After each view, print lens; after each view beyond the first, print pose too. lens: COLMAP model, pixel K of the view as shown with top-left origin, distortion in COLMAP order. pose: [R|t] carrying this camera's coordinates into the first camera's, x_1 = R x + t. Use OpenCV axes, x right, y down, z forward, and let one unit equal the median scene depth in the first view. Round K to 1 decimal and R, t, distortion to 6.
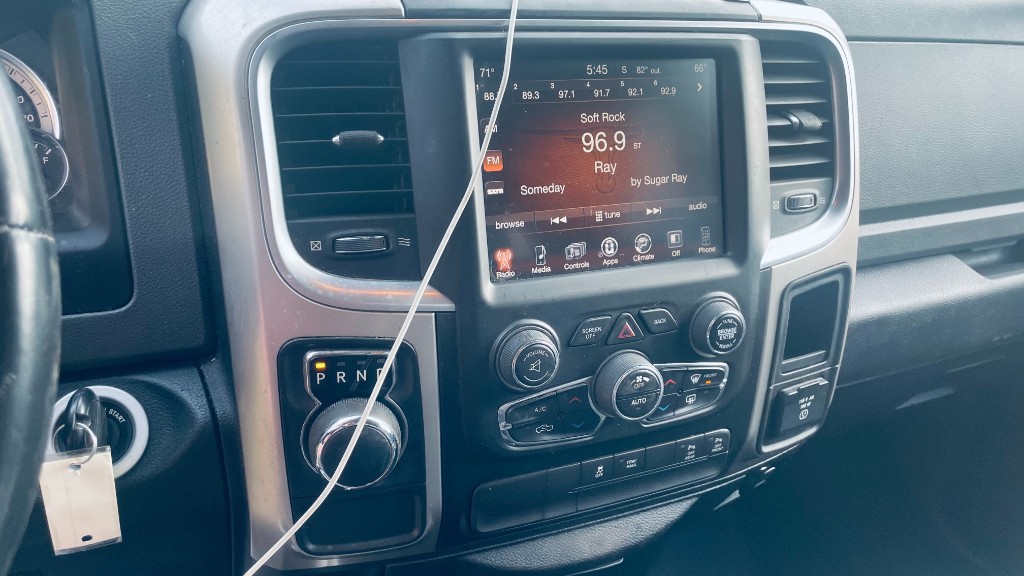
lens RADIAL K [[785.2, 0, 513.2], [0, 785.2, 288.7], [0, 0, 1]] dist [0.066672, -0.101145]
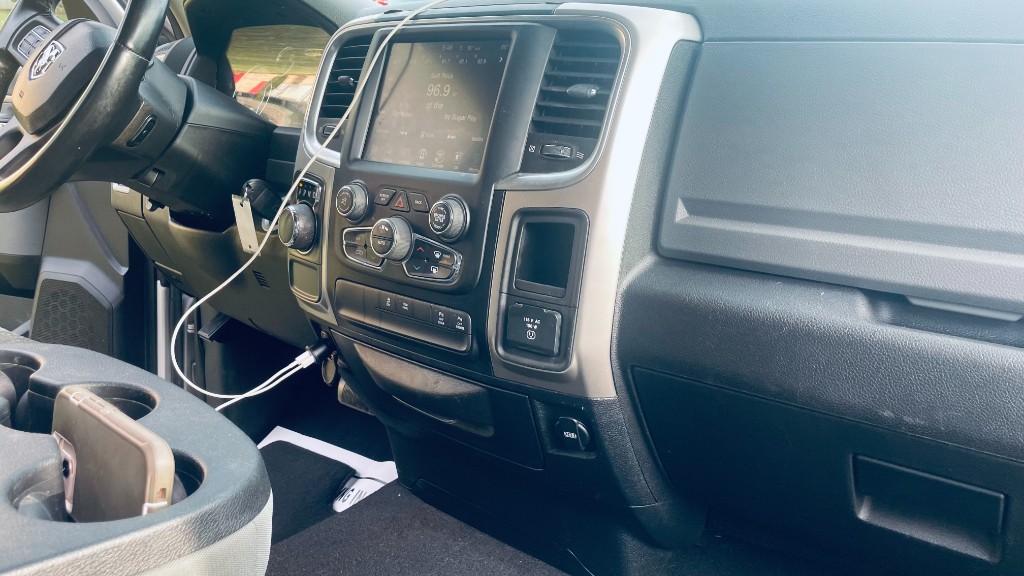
lens RADIAL K [[785.2, 0, 511.4], [0, 785.2, 288.5], [0, 0, 1]] dist [0.066672, -0.101145]
pose [[0.448577, 0.167457, -0.877916, 1.593182], [-0.382340, 0.923823, -0.019145, 0.152401], [0.807833, 0.344250, 0.478432, 0.476449]]
